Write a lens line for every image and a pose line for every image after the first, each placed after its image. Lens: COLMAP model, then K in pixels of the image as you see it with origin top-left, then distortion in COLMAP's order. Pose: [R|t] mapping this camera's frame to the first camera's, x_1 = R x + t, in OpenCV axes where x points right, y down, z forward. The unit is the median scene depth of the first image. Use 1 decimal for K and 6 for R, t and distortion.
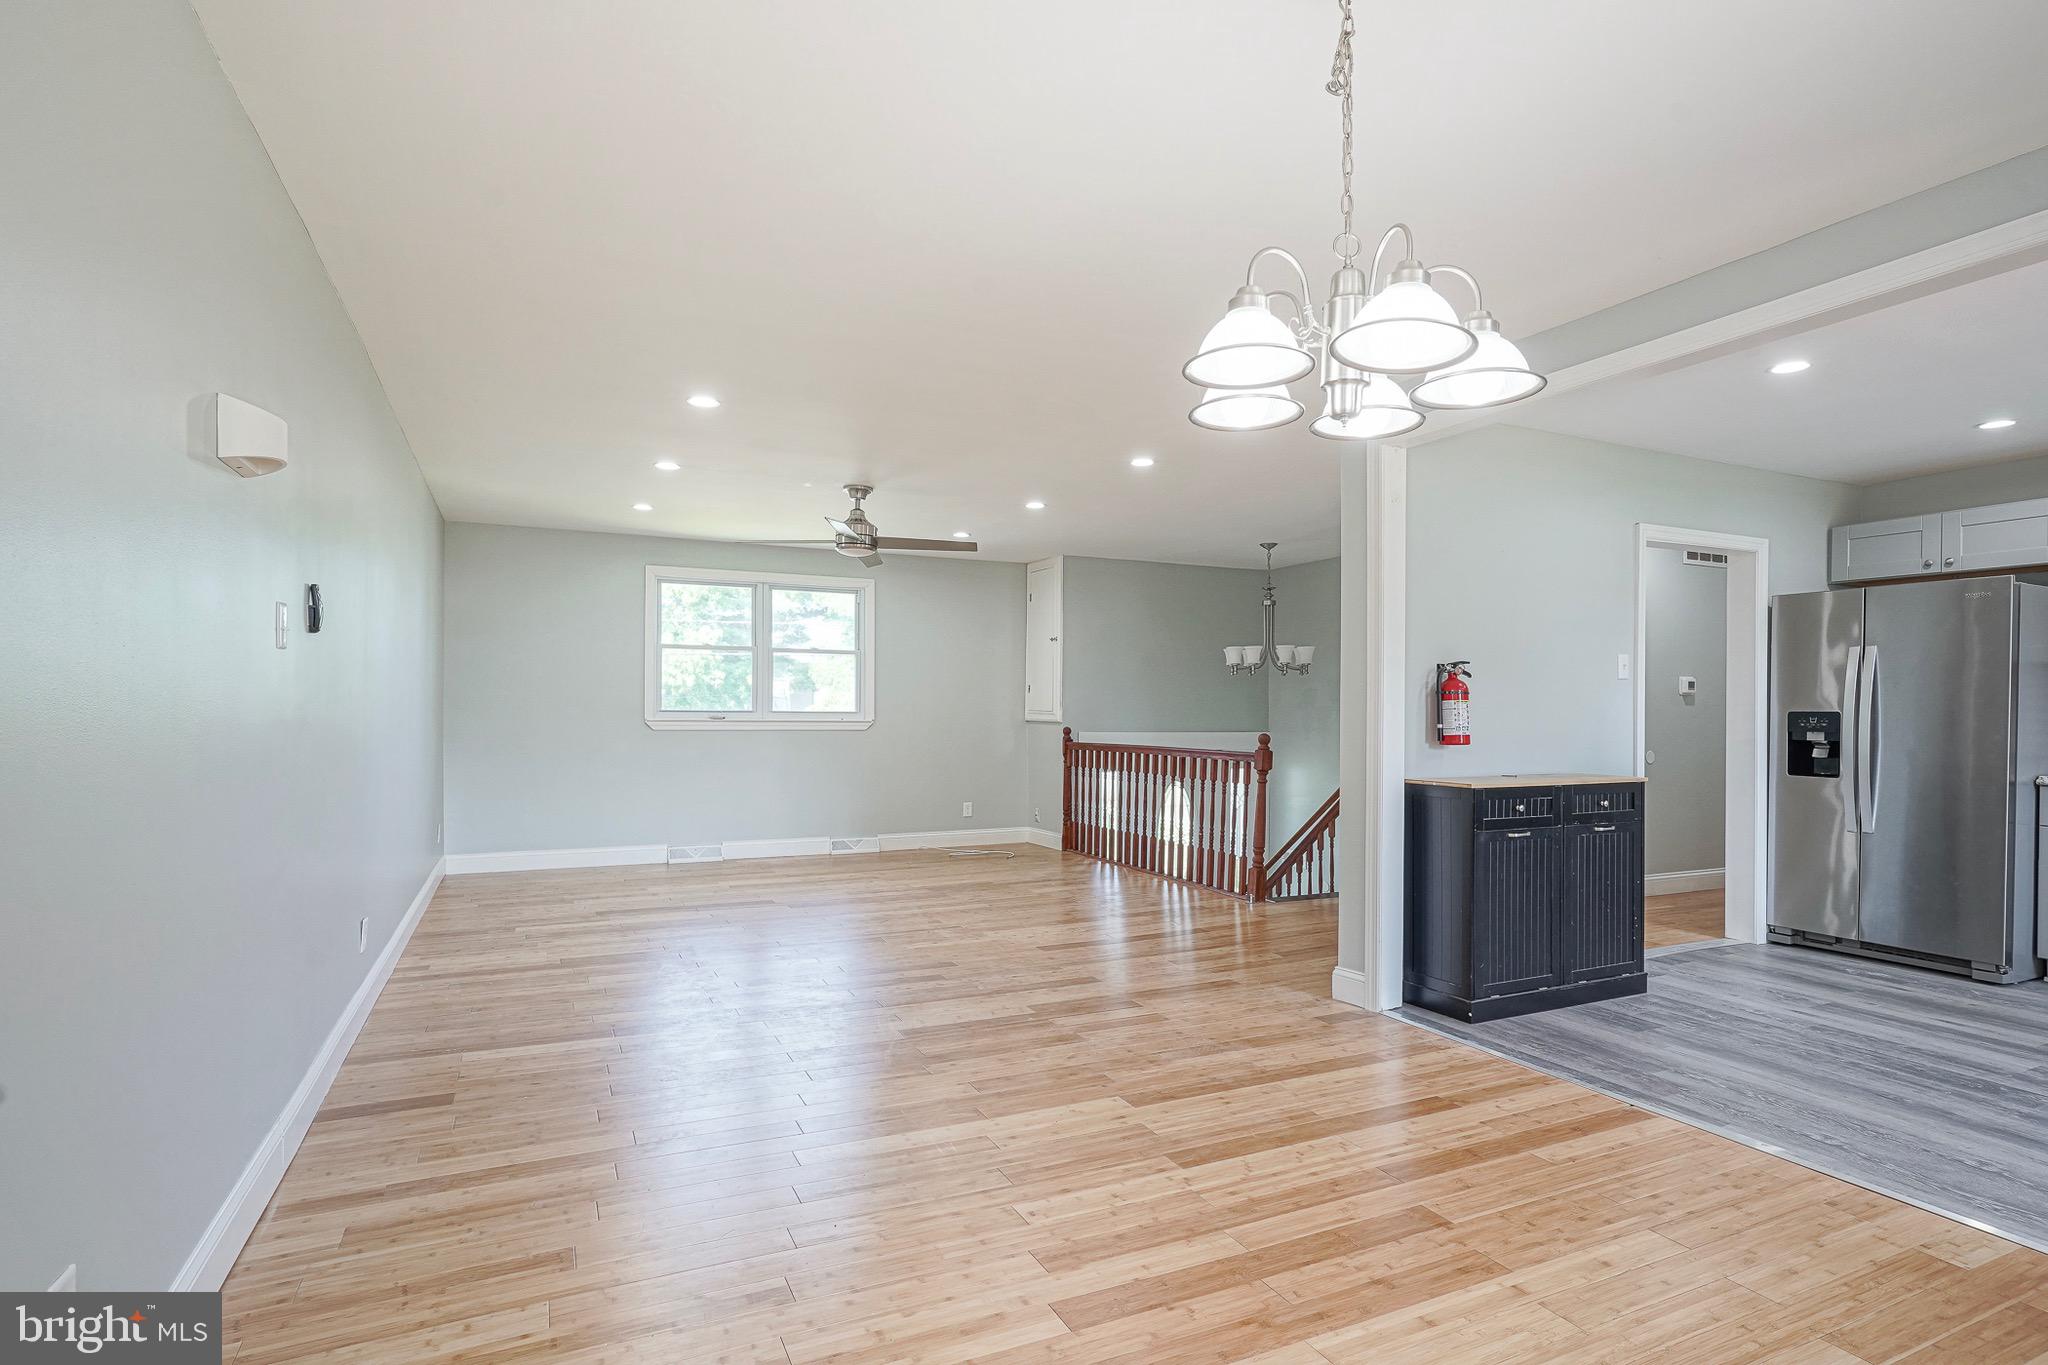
lens RADIAL K [[1029.3, 0, 1039.3], [0, 1029.3, 697.8], [0, 0, 1]] dist [0.001105, 0.002047]
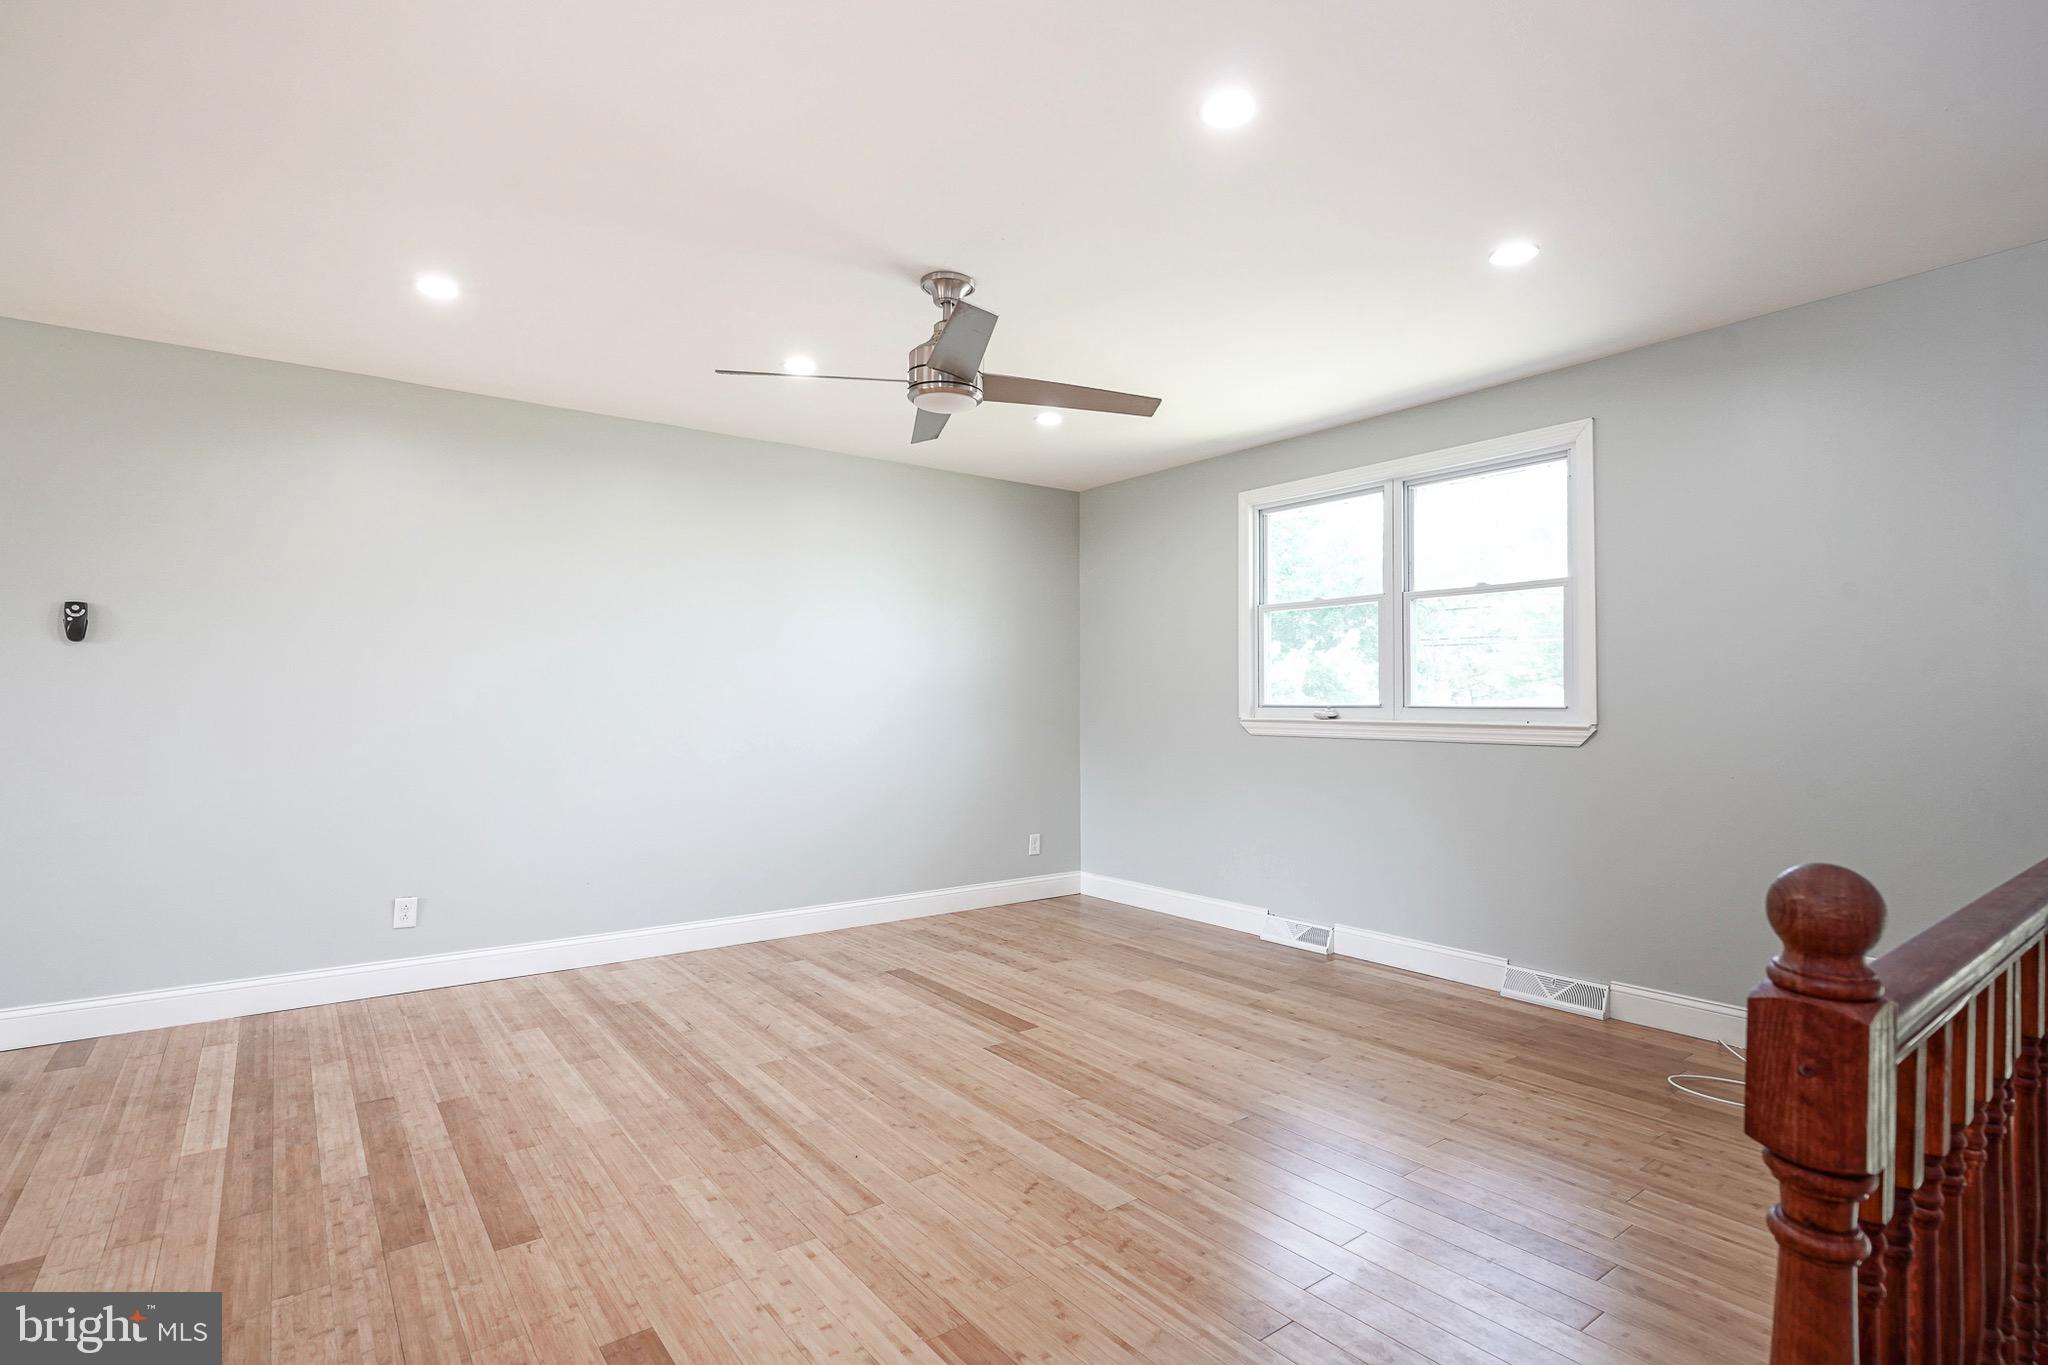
lens RADIAL K [[977.3, 0, 977.1], [0, 977.3, 712.4], [0, 0, 1]] dist [0.018780, 0.000741]
pose [[0.150891, 0.000228, -0.988550, 0.249929], [0.018923, 0.999816, 0.003119, 0.009916], [0.988369, -0.019177, 0.150859, 0.699294]]
